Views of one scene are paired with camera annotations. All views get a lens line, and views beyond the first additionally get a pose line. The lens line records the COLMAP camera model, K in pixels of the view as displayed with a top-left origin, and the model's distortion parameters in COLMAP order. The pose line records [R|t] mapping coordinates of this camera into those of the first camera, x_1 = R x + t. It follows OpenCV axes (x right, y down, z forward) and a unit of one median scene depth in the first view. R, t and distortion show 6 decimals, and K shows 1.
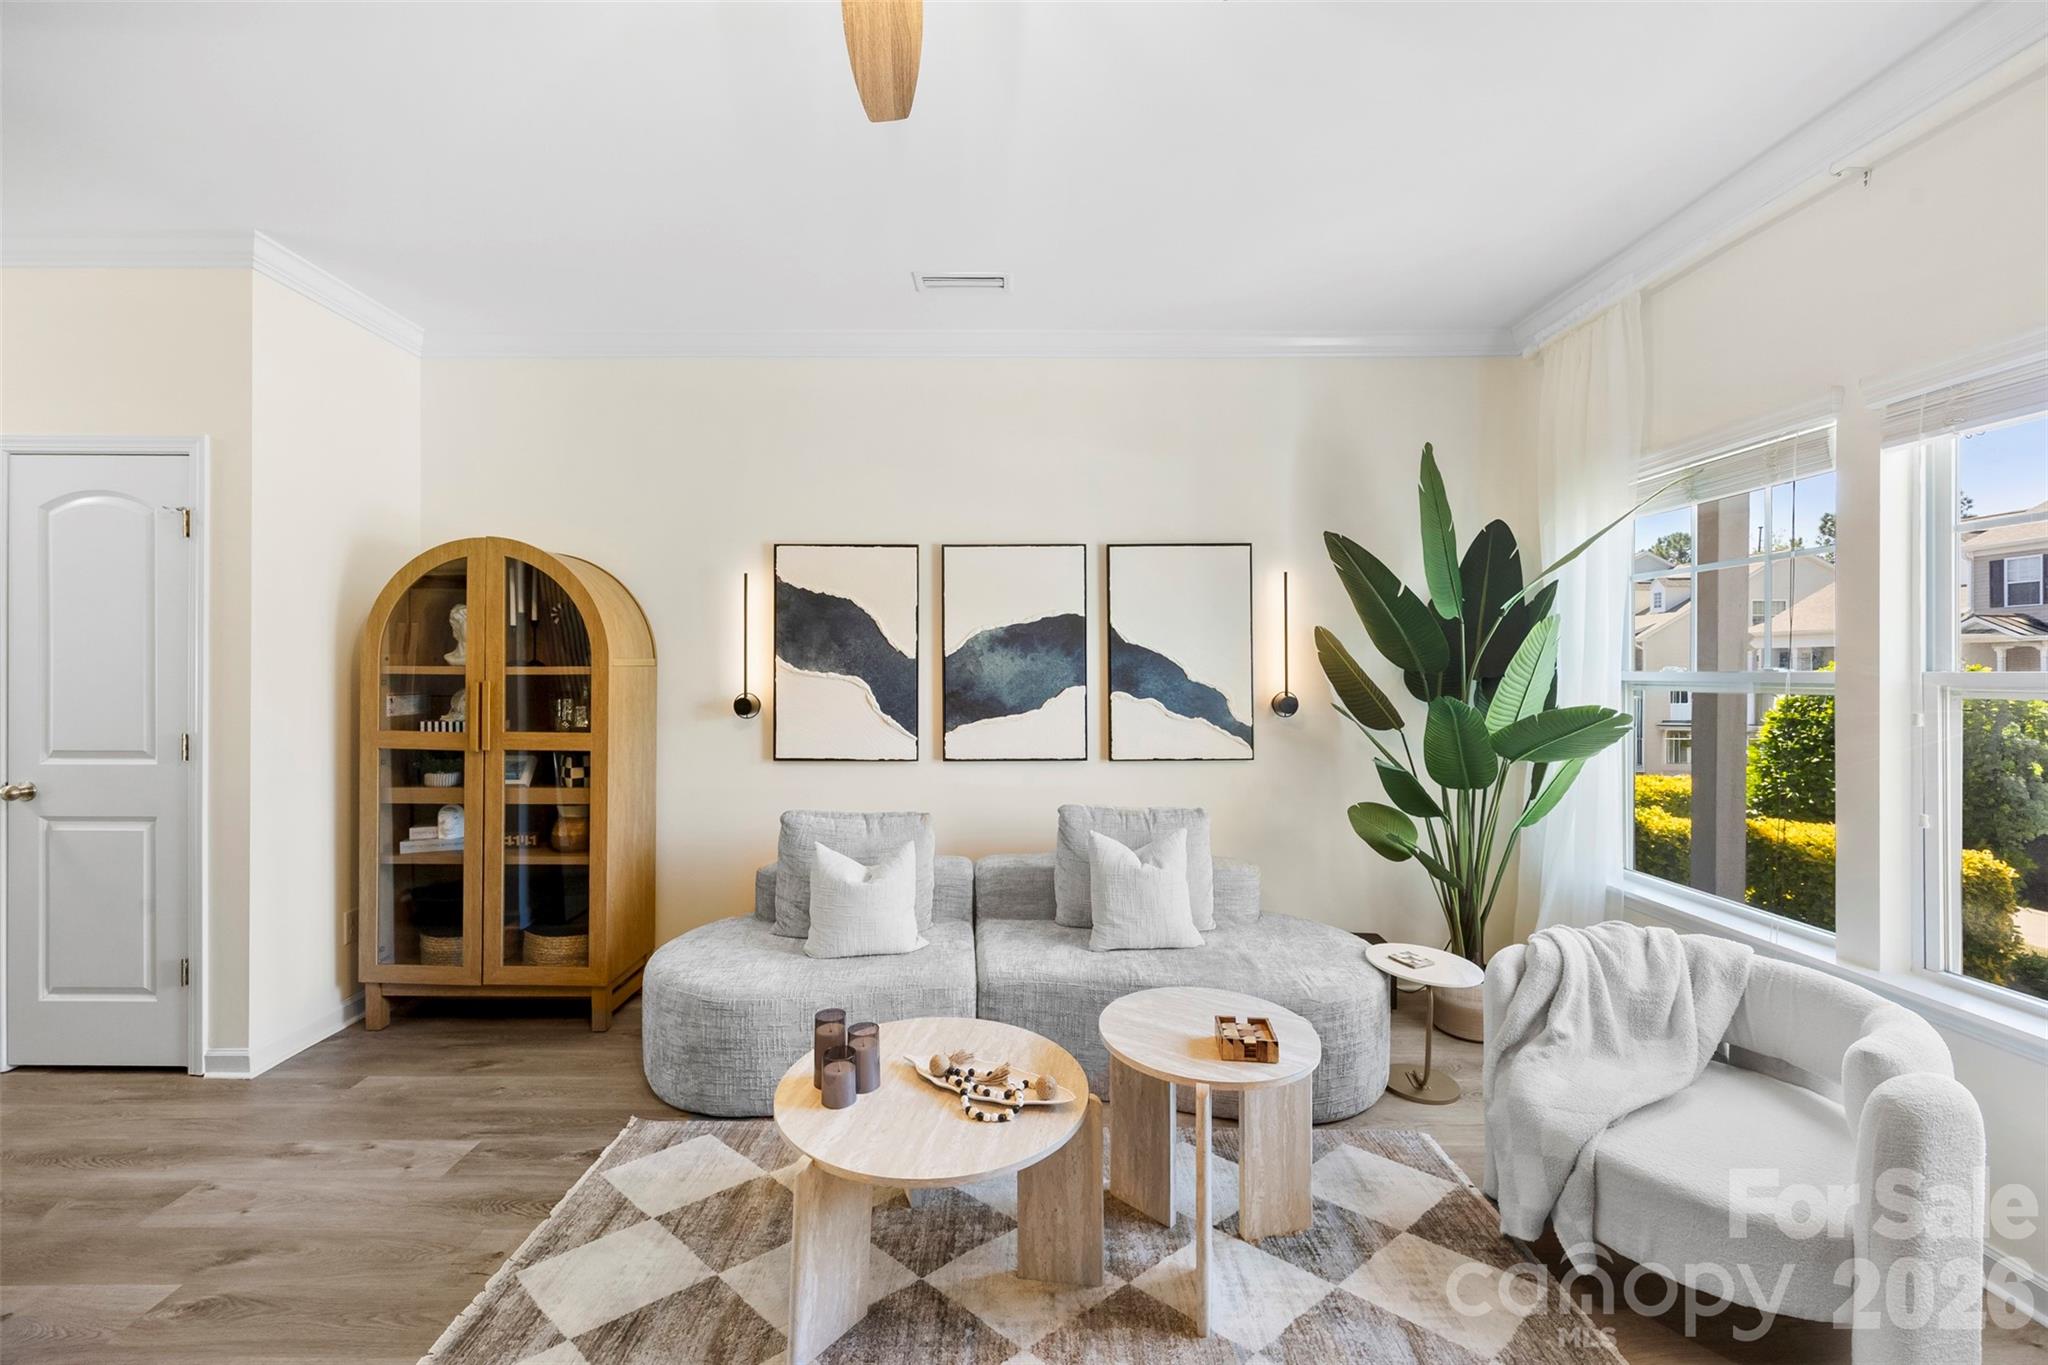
lens RADIAL K [[802.2, 0, 1013.4], [0, 802.2, 670.2], [0, 0, 1]] dist [-0.002354, -0.000043]
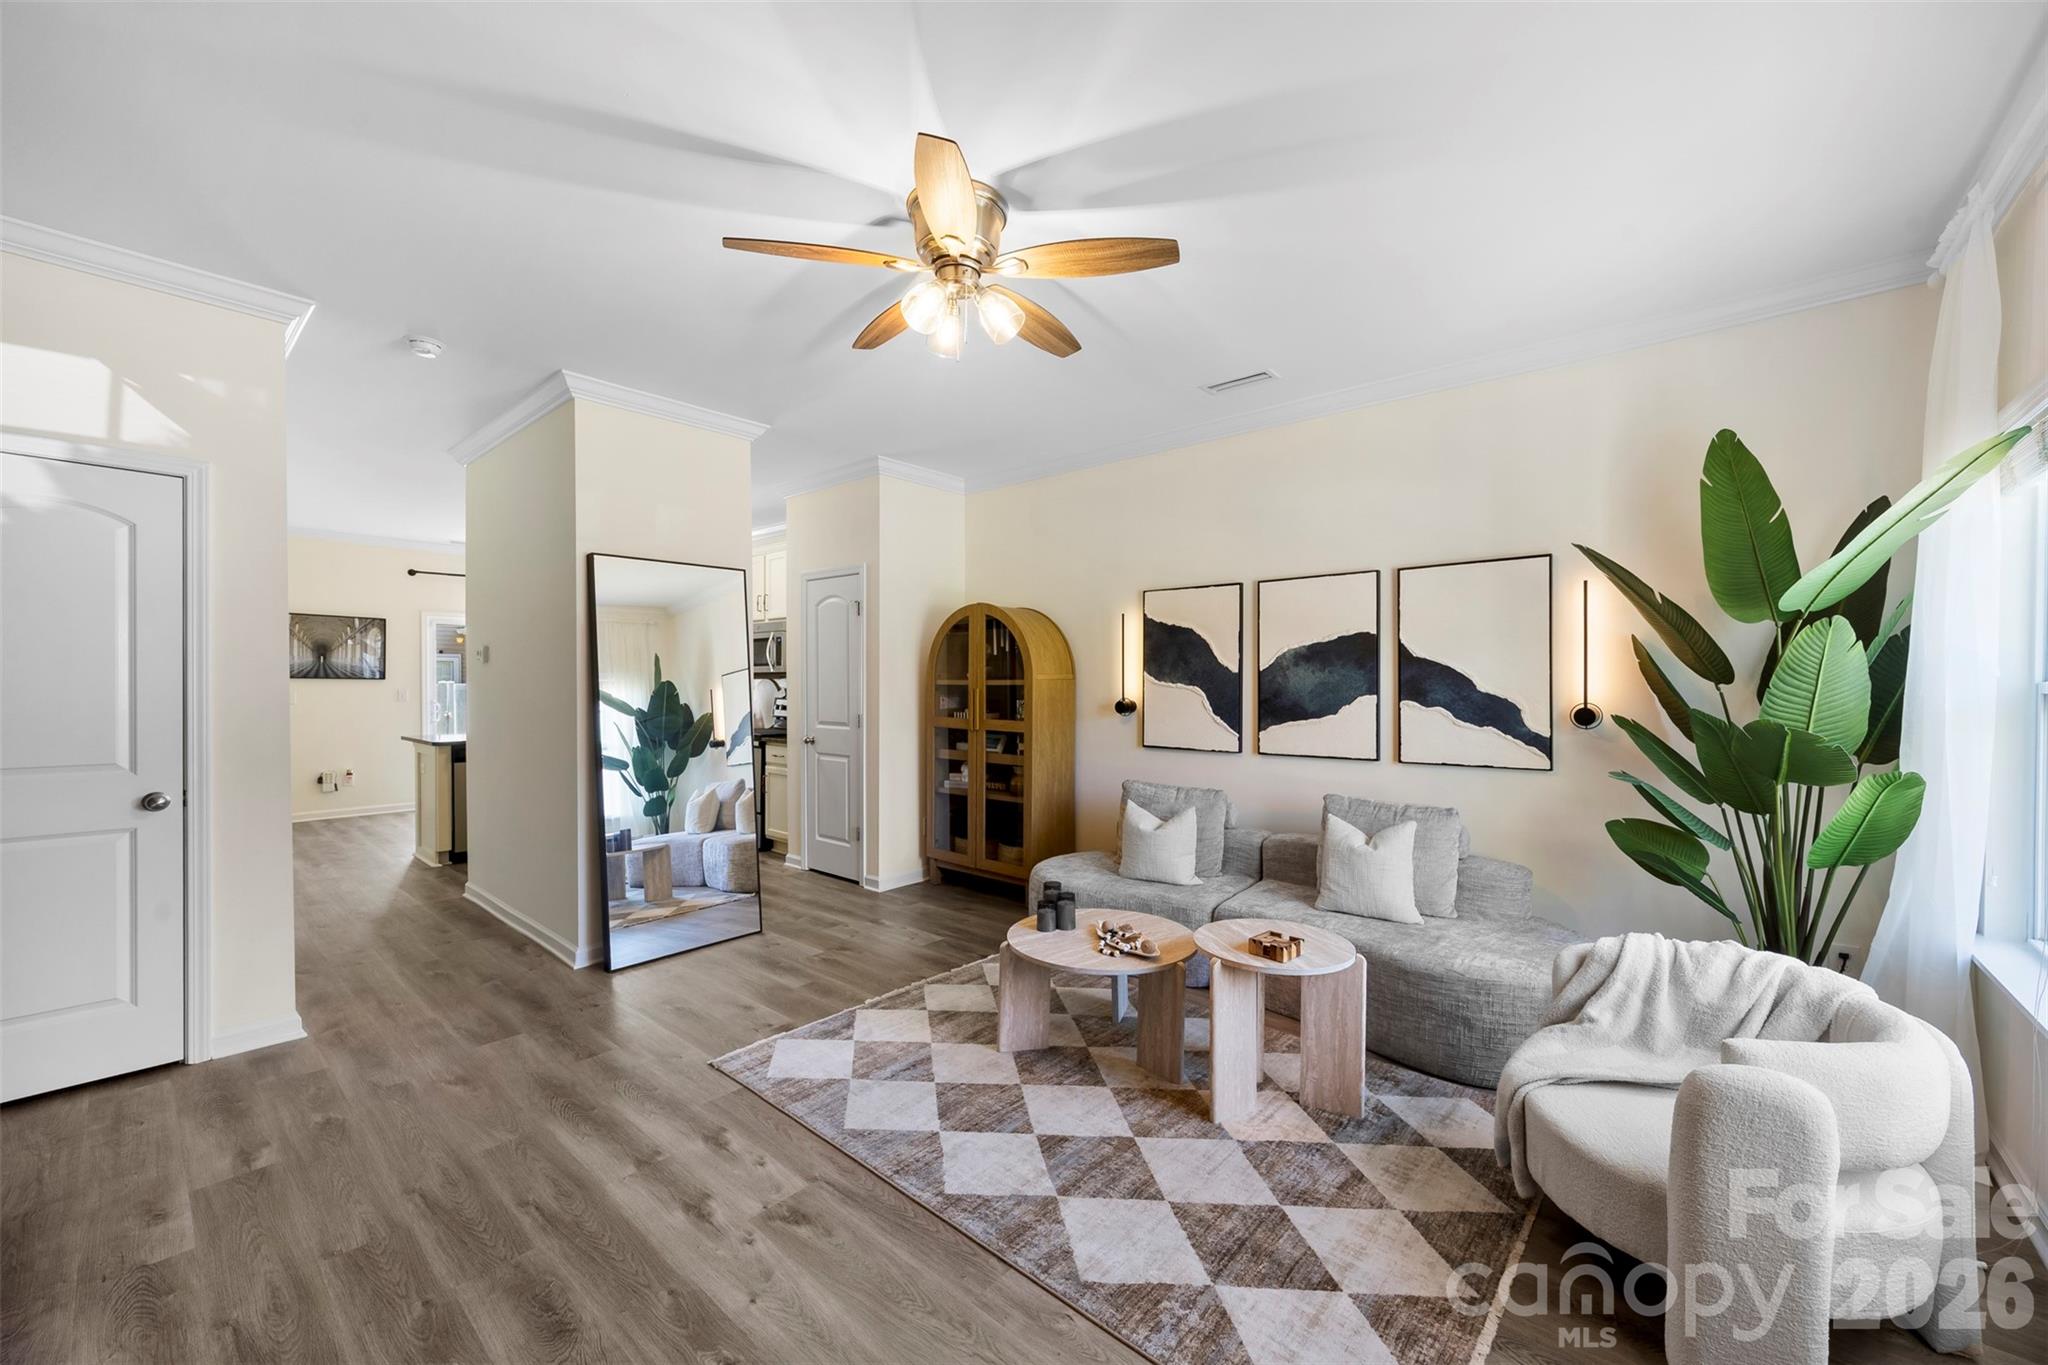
lens RADIAL K [[802.2, 0, 1039.2], [0, 802.2, 686.6], [0, 0, 1]] dist [-0.002354, -0.000043]
pose [[0.760790, 0.002356, -0.648993, 0.512620], [0.003191, 0.999968, 0.007371, -0.002778], [0.648990, -0.007679, 0.760758, -0.190784]]
